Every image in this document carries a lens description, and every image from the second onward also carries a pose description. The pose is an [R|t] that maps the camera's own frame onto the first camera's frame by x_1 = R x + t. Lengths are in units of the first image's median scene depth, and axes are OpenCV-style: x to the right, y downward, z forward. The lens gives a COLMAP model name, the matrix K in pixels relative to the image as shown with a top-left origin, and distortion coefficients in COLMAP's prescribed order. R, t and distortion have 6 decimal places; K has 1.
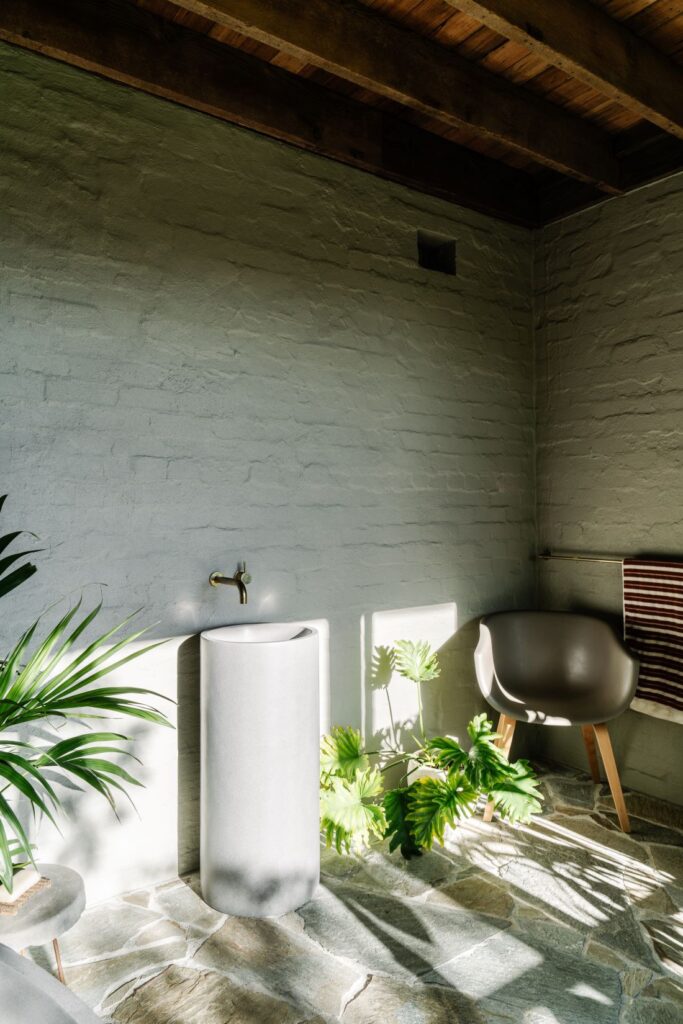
lens RADIAL K [[712.6, 0, 341.5], [0, 712.6, 512.0], [0, 0, 1]] dist [-0.002070, 0.002384]
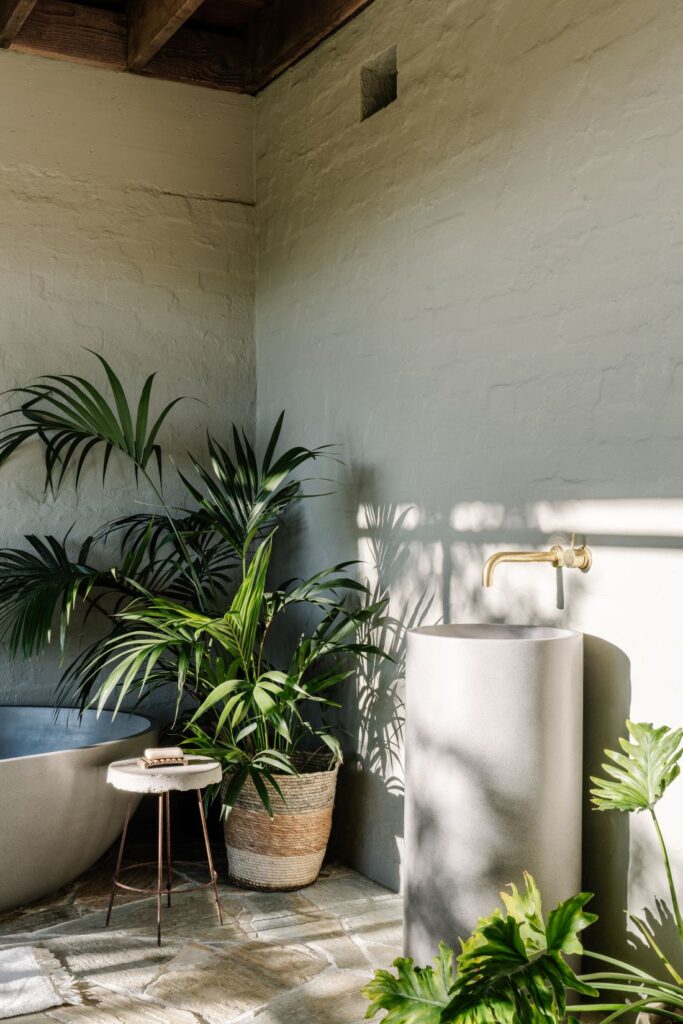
lens RADIAL K [[1206.4, 0, 340.7], [0, 1206.4, 511.3], [0, 0, 1]] dist [0.003660, 0.014533]
pose [[-0.170353, -0.000250, -0.985383, 0.957914], [-0.015799, 0.999872, 0.002478, 0.051816], [0.985256, 0.015990, -0.170336, 0.999835]]
